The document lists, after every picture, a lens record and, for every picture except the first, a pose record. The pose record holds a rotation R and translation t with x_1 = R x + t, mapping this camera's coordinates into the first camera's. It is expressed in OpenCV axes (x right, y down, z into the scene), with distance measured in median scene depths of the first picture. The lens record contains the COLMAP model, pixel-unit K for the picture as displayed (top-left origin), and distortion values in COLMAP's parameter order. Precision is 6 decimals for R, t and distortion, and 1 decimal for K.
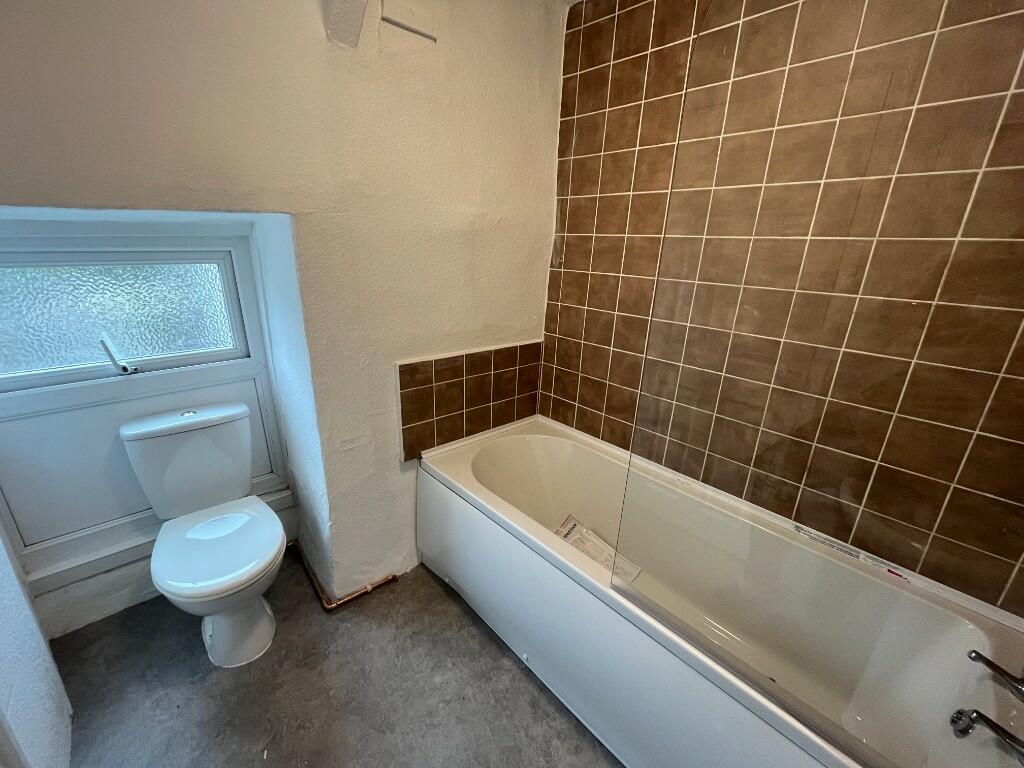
lens RADIAL K [[418.1, 0, 504.9], [0, 418.1, 380.9], [0, 0, 1]] dist [-0.001834, -0.000580]
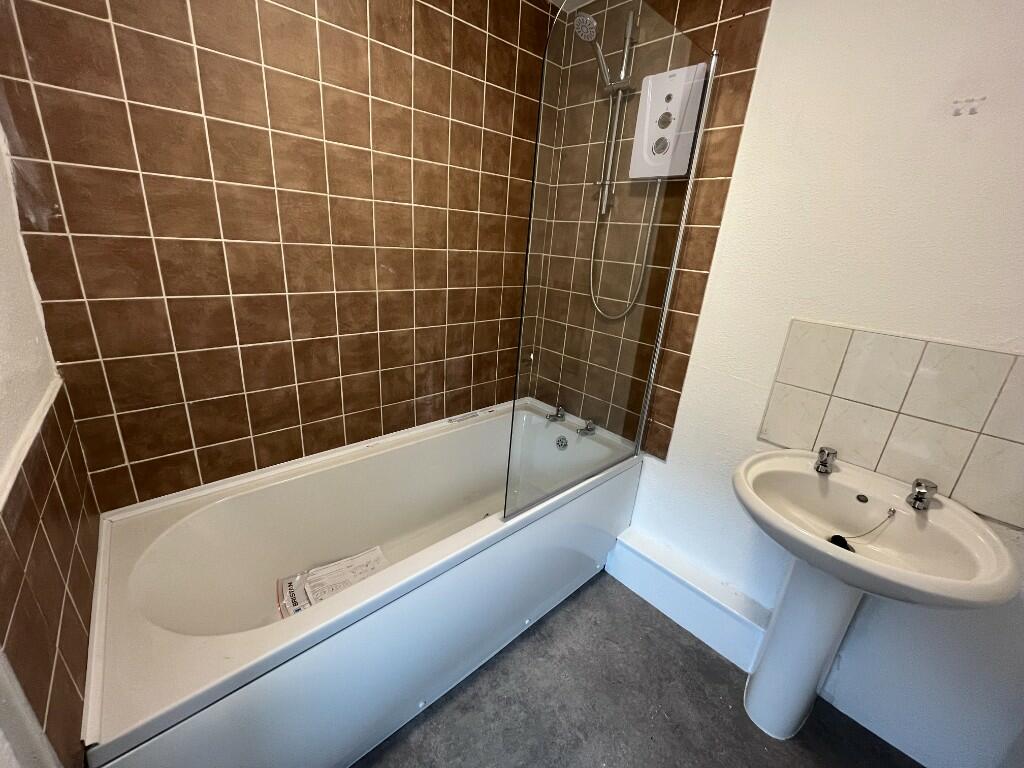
lens RADIAL K [[418.1, 0, 504.9], [0, 418.1, 380.9], [0, 0, 1]] dist [-0.001834, -0.000580]
pose [[0.005897, -0.353772, 0.935313, -0.525405], [0.247720, 0.906693, 0.341384, -0.188977], [-0.968814, 0.229683, 0.092983, 0.622212]]
